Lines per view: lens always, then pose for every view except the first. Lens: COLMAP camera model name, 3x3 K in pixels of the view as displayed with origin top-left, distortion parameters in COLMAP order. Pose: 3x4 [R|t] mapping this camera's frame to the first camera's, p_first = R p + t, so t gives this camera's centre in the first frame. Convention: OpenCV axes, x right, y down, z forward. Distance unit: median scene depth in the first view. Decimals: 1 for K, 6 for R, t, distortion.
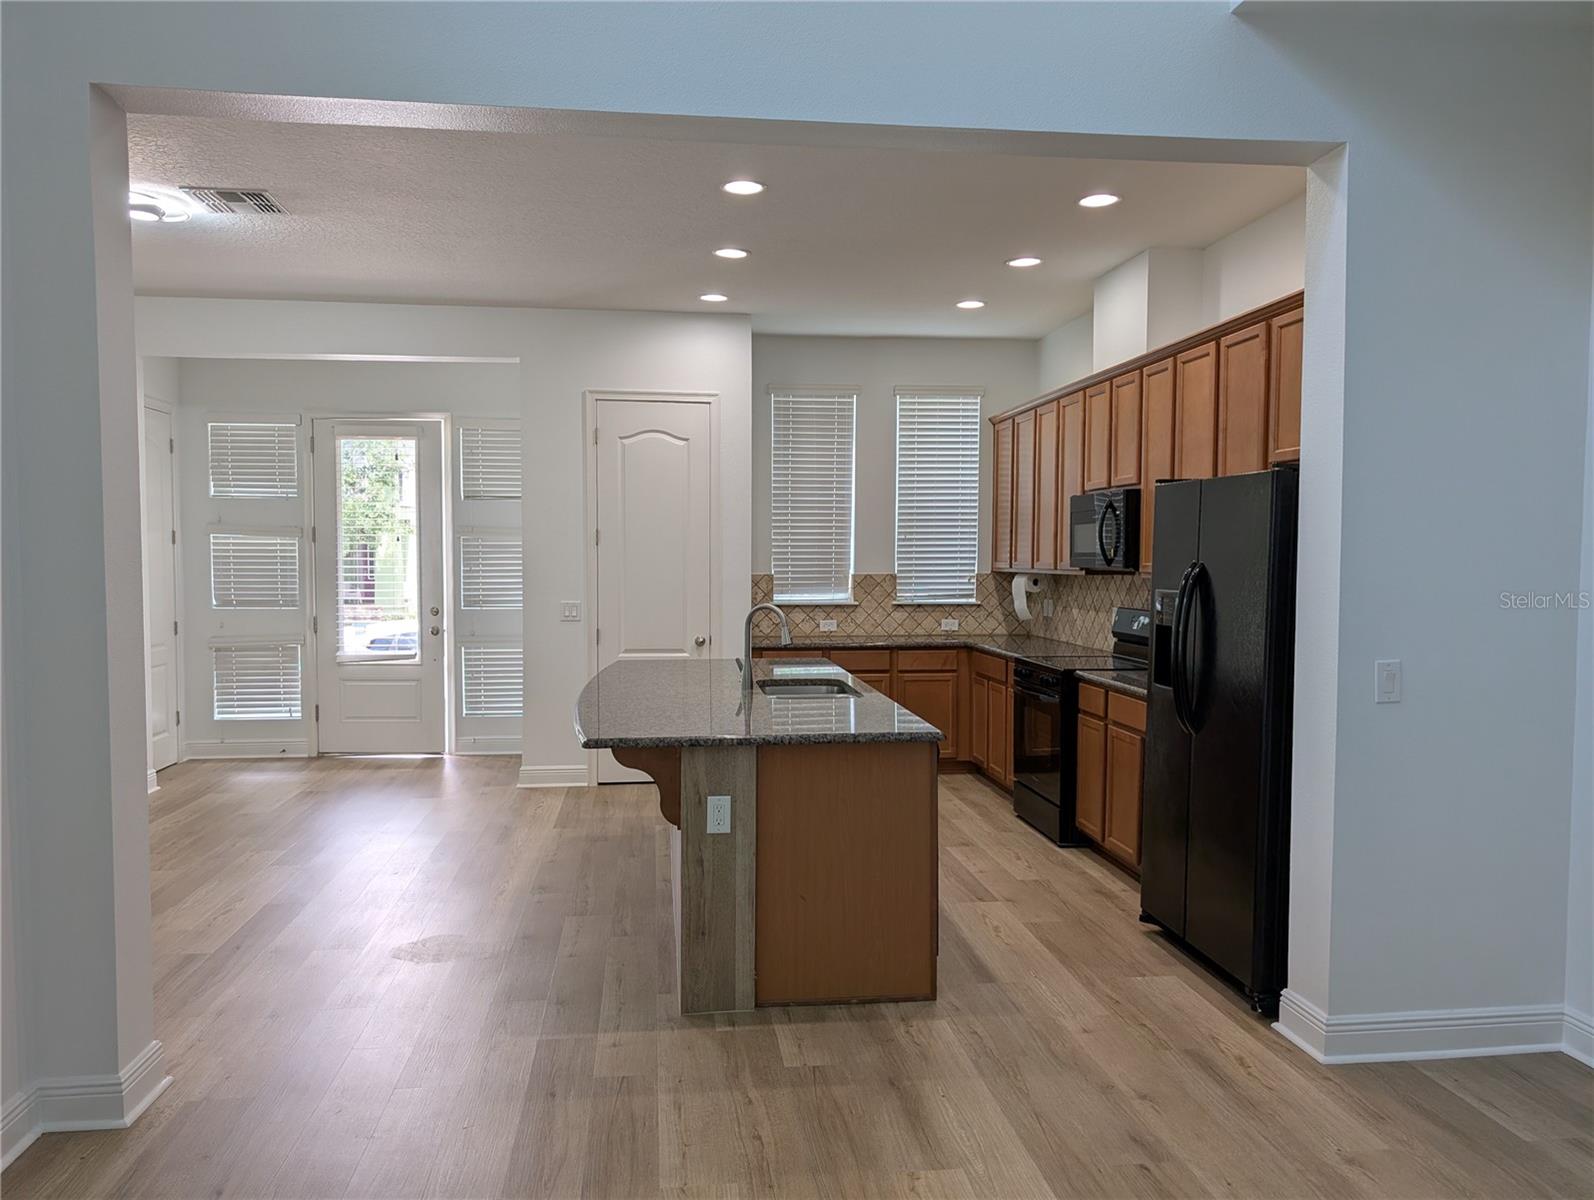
lens RADIAL K [[1169.6, 0, 796.6], [0, 1169.6, 609.6], [0, 0, 1]] dist [0.022246, -0.019045]
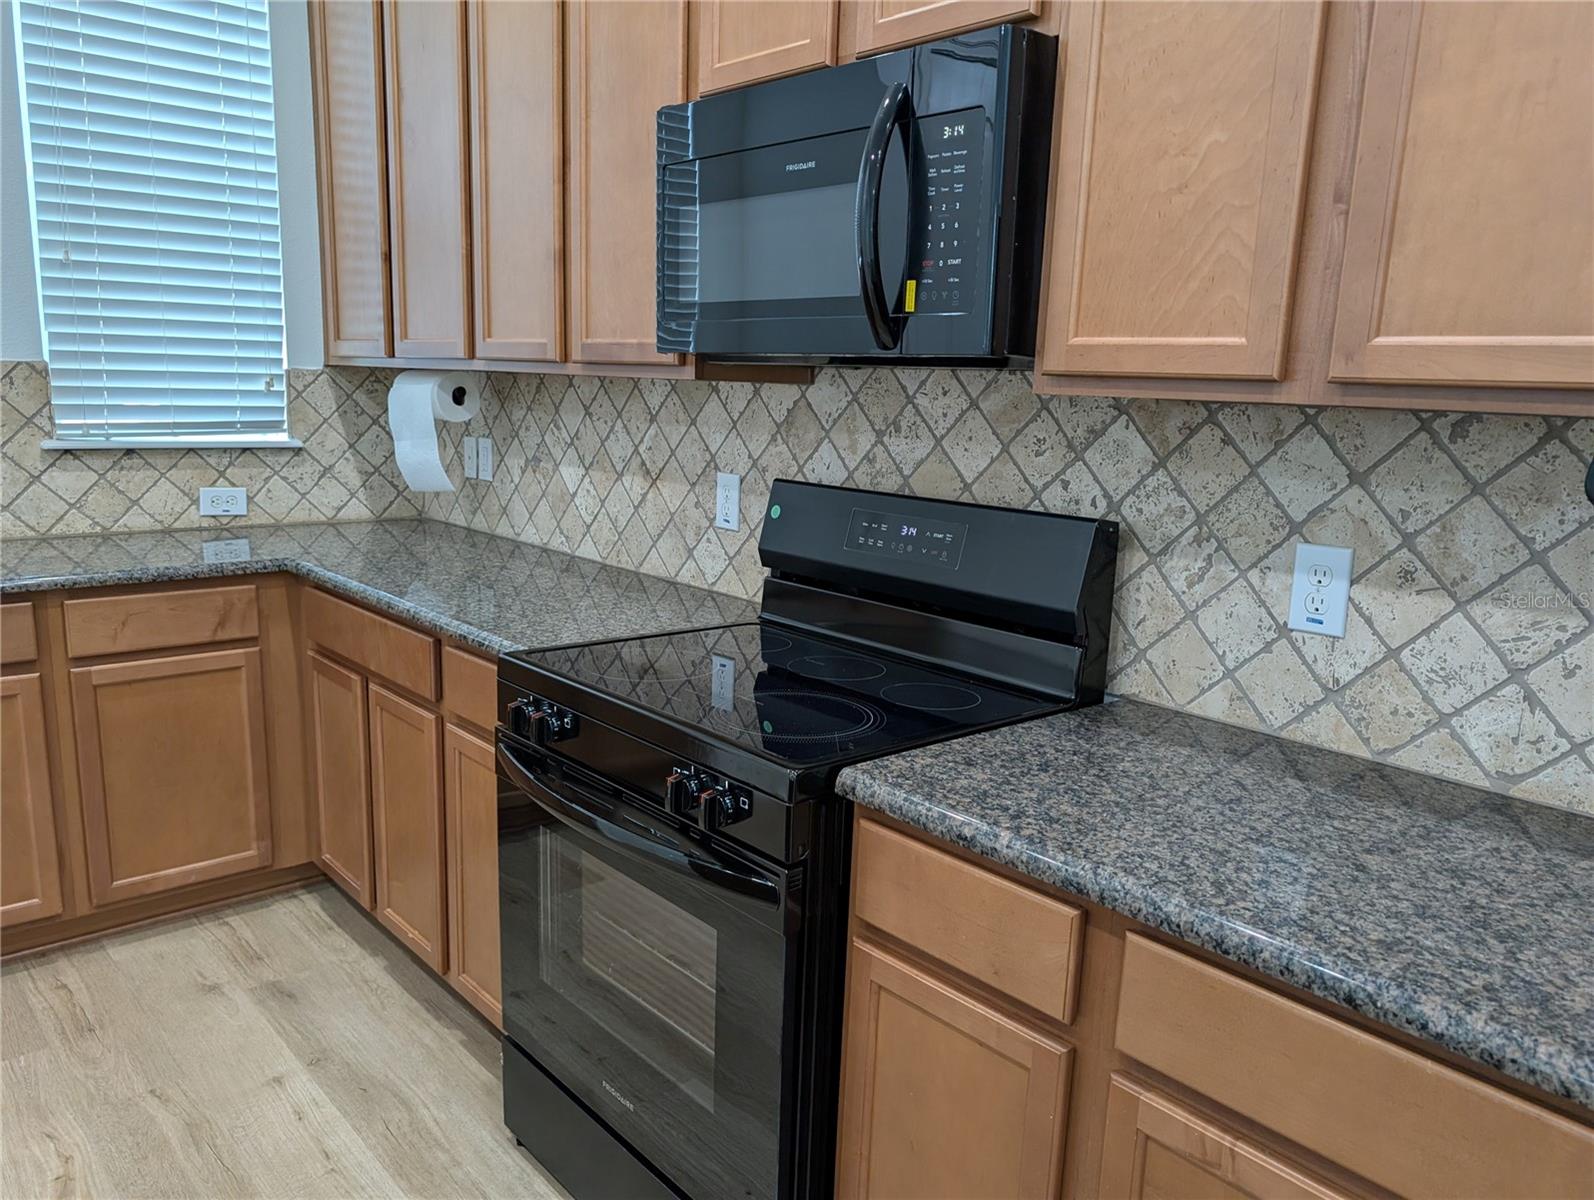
lens RADIAL K [[1169.6, 0, 786.3], [0, 1169.6, 629.3], [0, 0, 1]] dist [0.022246, -0.019045]
pose [[0.829910, -0.089438, 0.550681, 0.067223], [-0.007947, 0.985071, 0.171966, -0.013851], [-0.557840, -0.147092, 0.816810, 0.568268]]
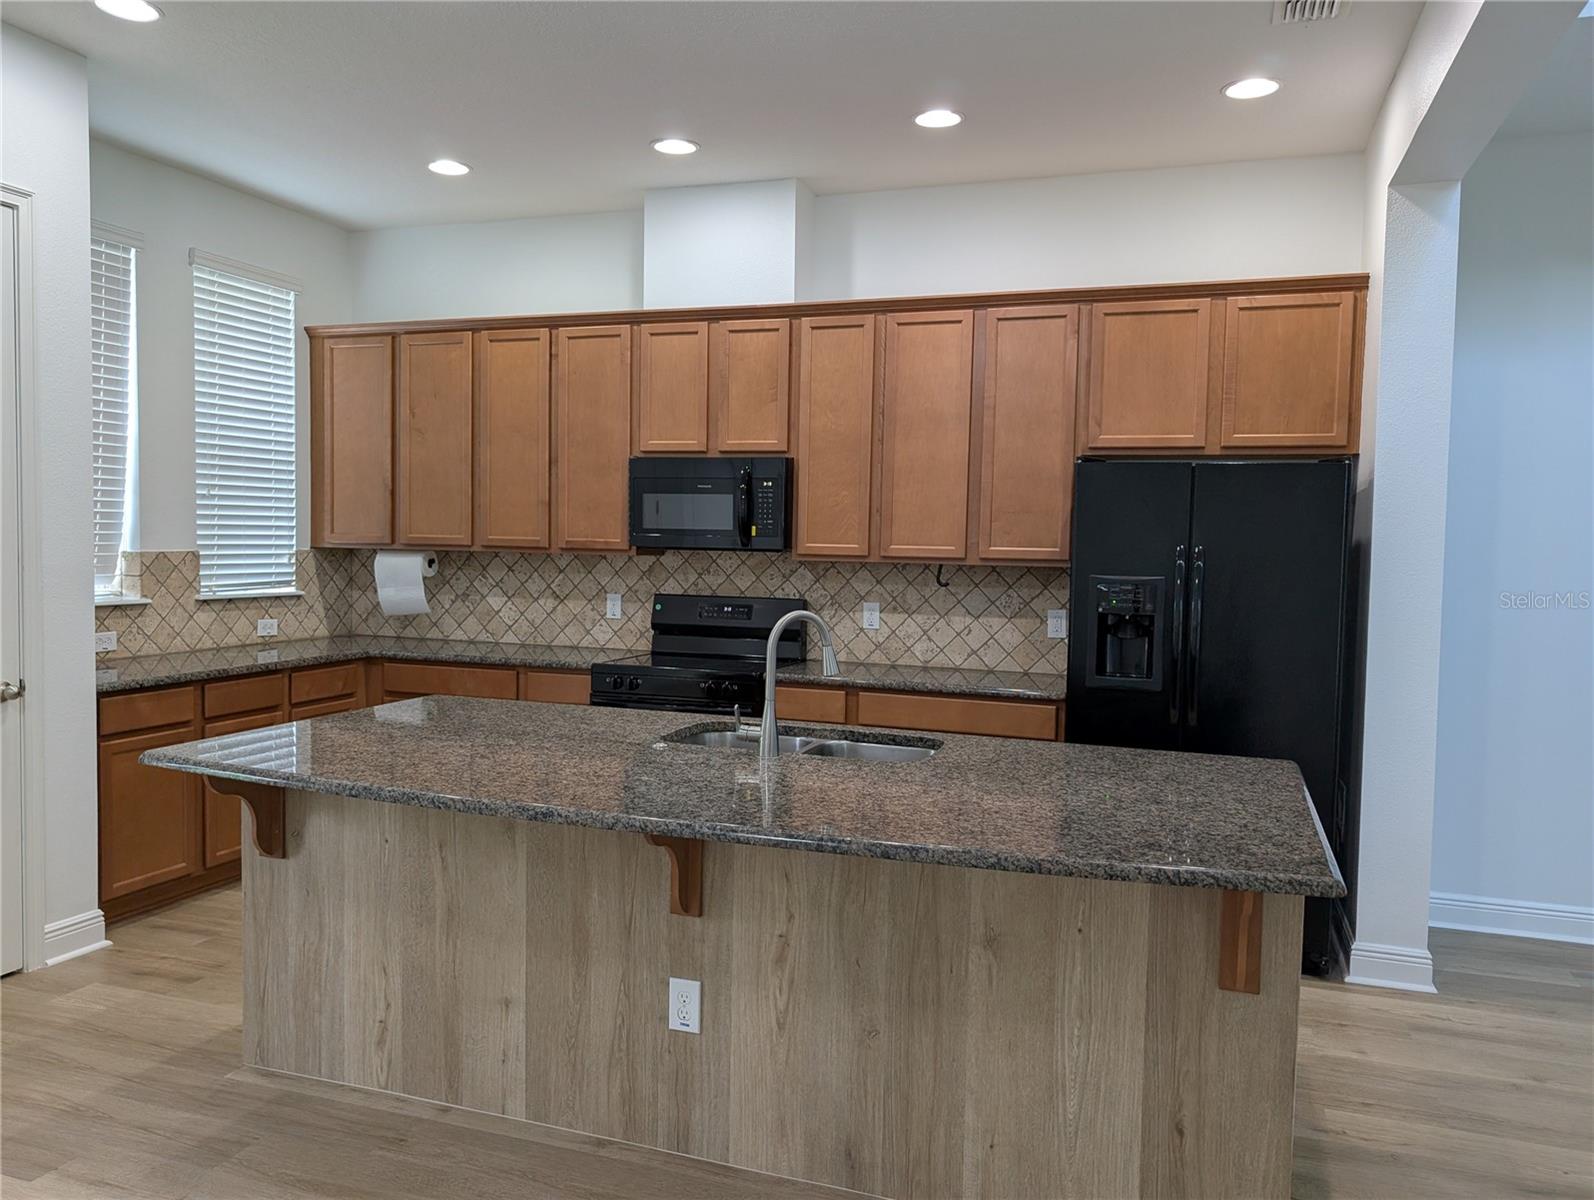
lens RADIAL K [[1169.6, 0, 794.3], [0, 1169.6, 600.6], [0, 0, 1]] dist [0.022246, -0.019045]
pose [[0.435292, -0.039817, 0.899408, -0.342791], [0.021471, 0.999196, 0.033843, -0.018490], [-0.900033, 0.004580, 0.435797, 0.438402]]
